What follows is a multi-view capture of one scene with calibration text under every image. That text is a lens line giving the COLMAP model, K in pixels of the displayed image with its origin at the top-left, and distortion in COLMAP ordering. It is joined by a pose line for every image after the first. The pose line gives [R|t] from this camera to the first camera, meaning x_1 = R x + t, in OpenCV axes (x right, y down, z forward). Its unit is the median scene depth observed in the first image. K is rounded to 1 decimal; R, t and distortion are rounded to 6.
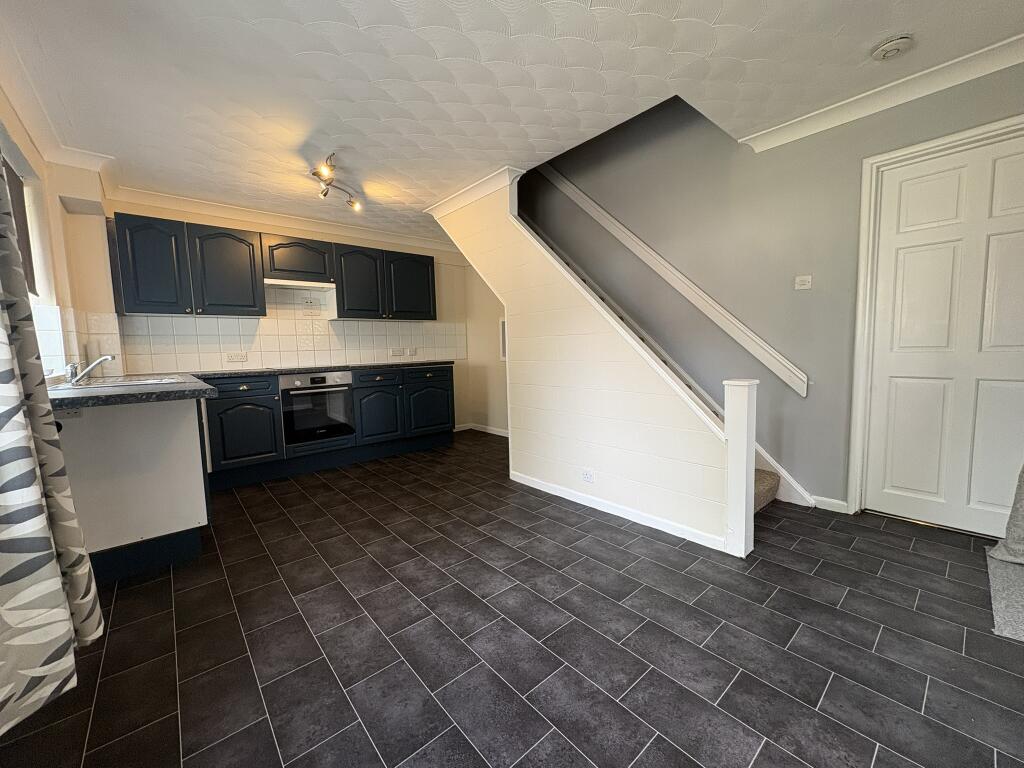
lens RADIAL K [[409.9, 0, 510.5], [0, 409.9, 385.6], [0, 0, 1]] dist [0.001176, -0.000191]
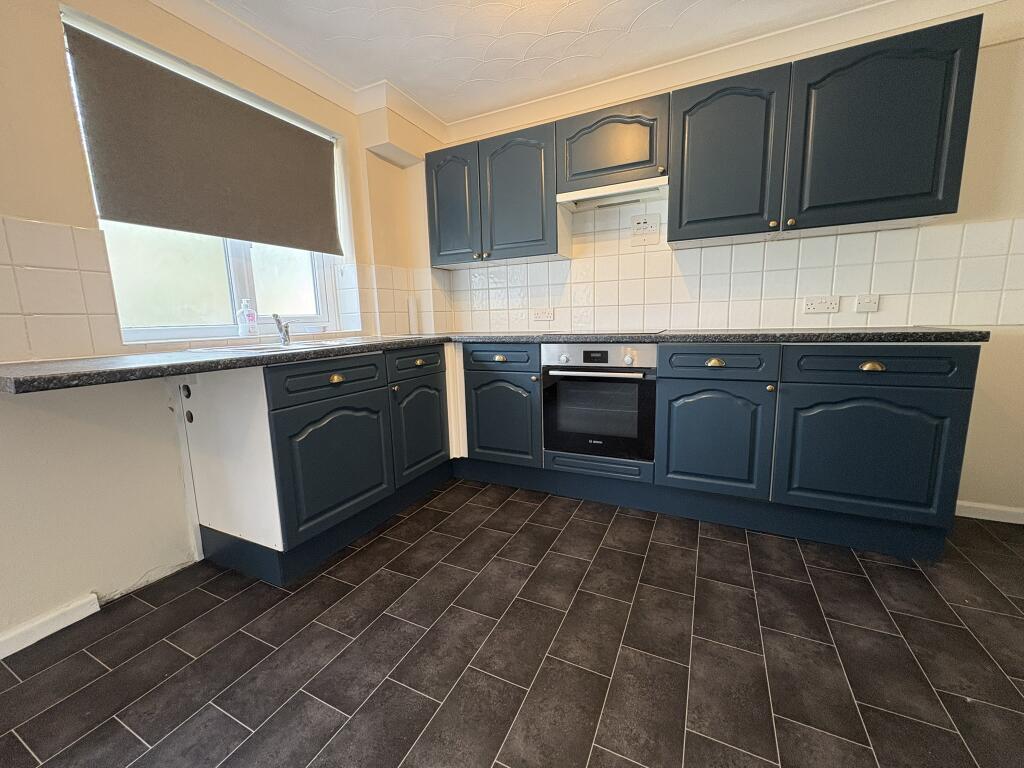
lens RADIAL K [[409.9, 0, 513.0], [0, 409.9, 381.6], [0, 0, 1]] dist [0.001176, -0.000191]
pose [[0.394266, 0.161418, -0.904709, 0.015738], [-0.065820, 0.986885, 0.147396, -0.055556], [0.916636, 0.001435, 0.399719, 0.659209]]
